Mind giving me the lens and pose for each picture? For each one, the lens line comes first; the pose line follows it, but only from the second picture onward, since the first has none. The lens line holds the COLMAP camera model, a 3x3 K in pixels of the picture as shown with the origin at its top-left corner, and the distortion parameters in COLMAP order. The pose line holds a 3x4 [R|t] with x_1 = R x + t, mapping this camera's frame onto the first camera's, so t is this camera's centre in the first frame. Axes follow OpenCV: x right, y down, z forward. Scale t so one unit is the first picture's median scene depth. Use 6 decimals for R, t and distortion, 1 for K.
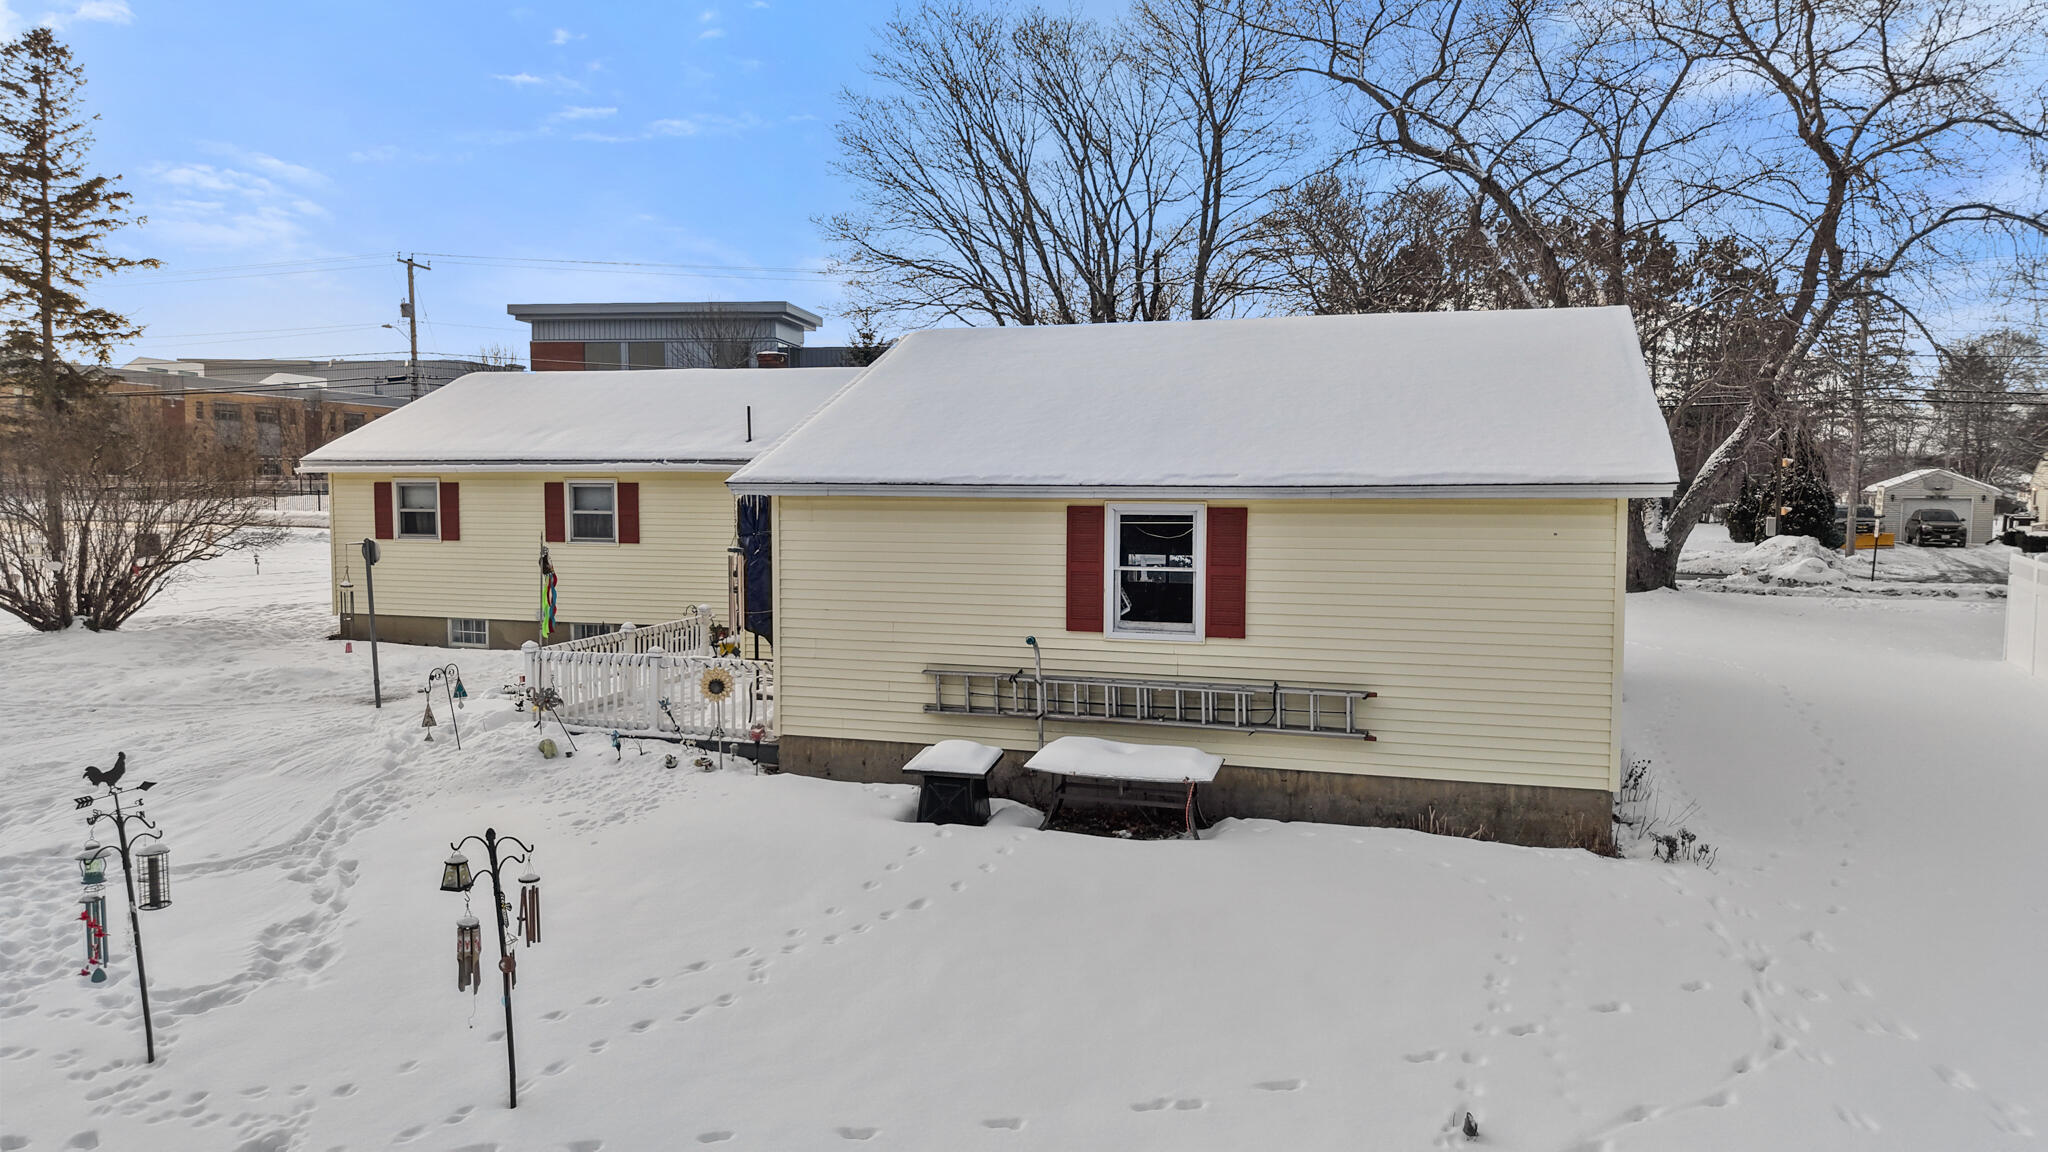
lens RADIAL K [[1394.0, 0, 1024.0], [0, 1394.0, 576.0], [0, 0, 1]] dist [0.003262, 0.000516]
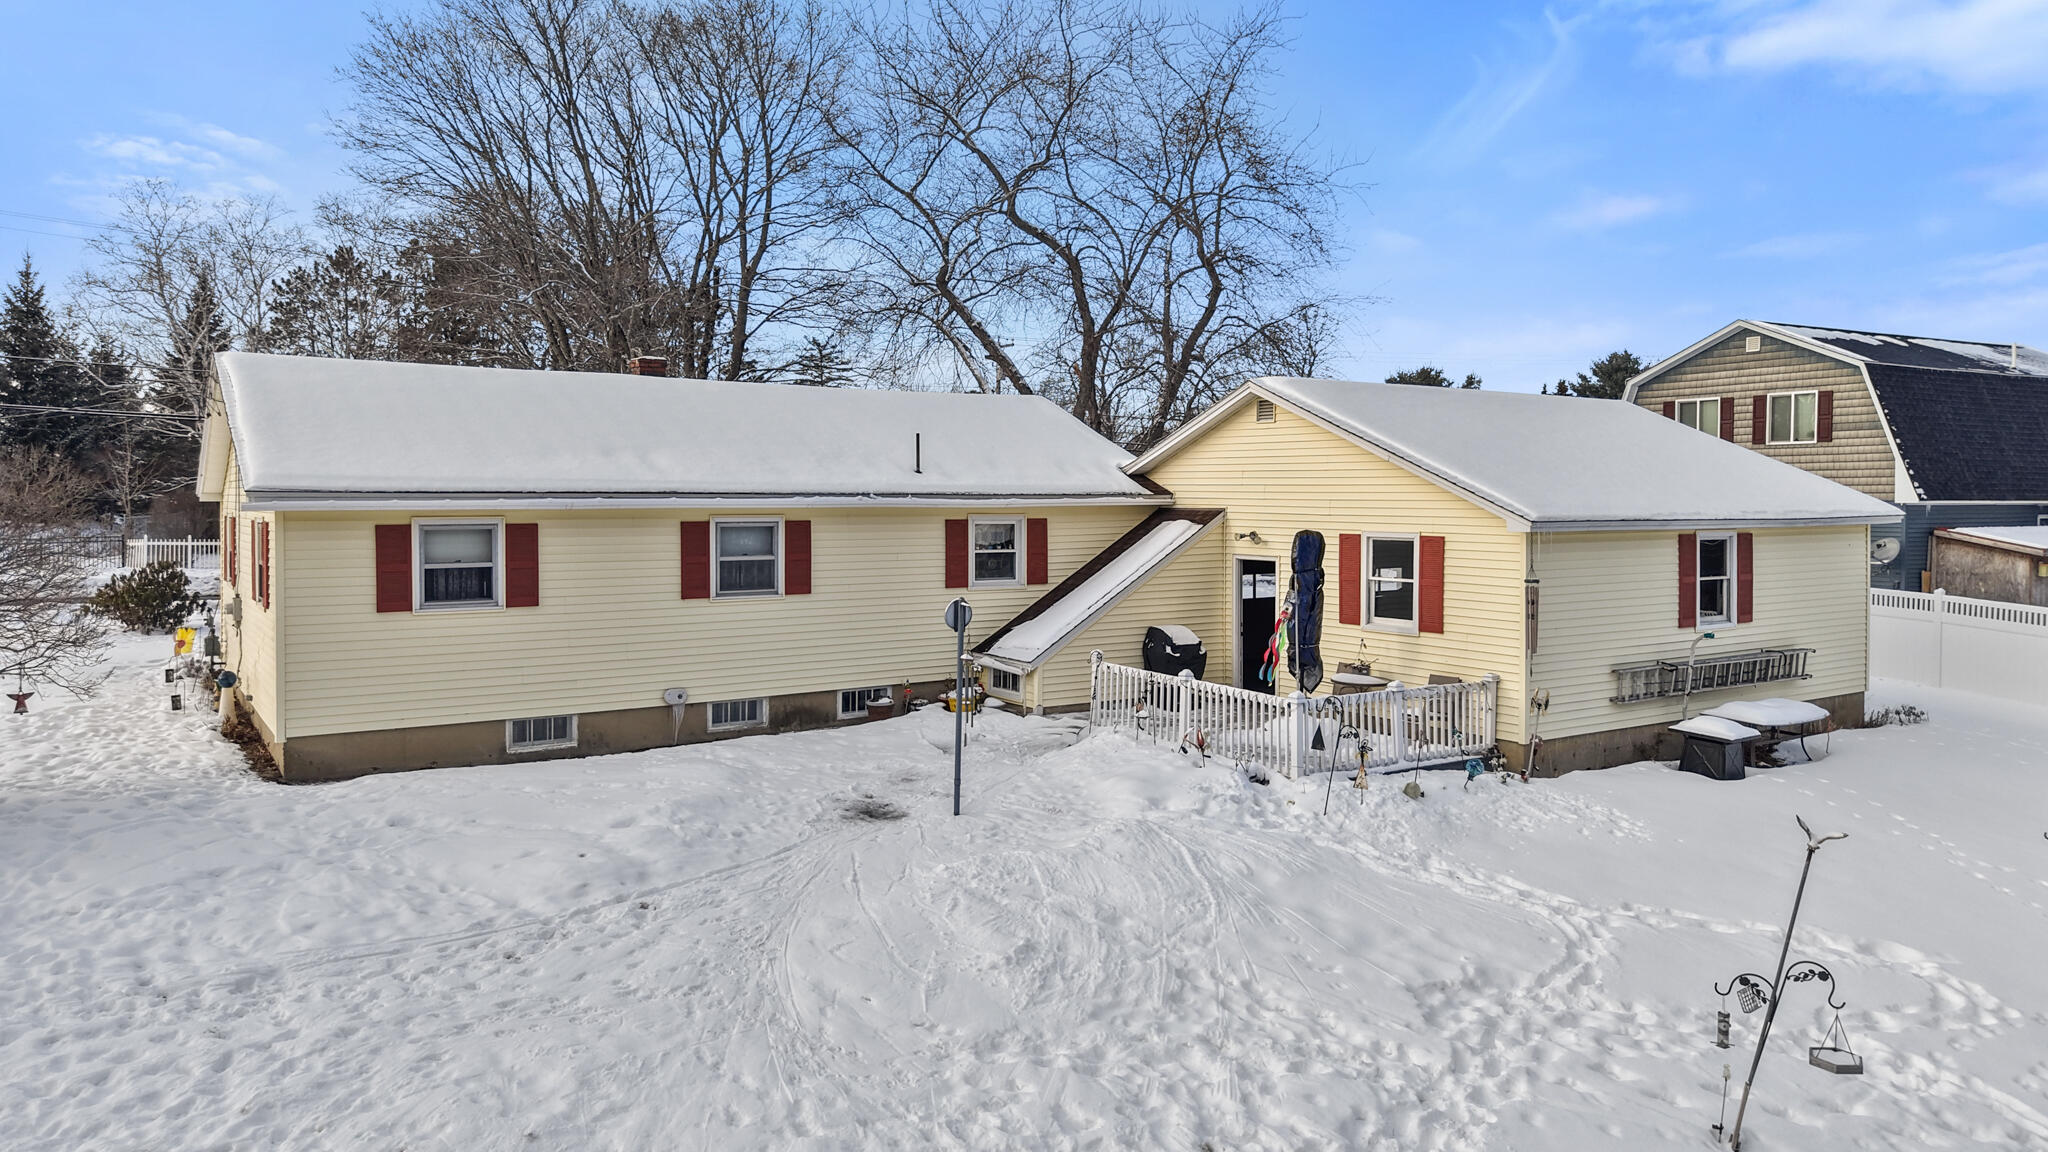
lens RADIAL K [[1394.0, 0, 1024.0], [0, 1394.0, 576.0], [0, 0, 1]] dist [0.003262, 0.000516]
pose [[0.657030, -0.057796, 0.751646, -1.033962], [0.055391, 0.998063, 0.028326, -0.061933], [-0.751827, 0.023024, 0.658958, 0.442067]]
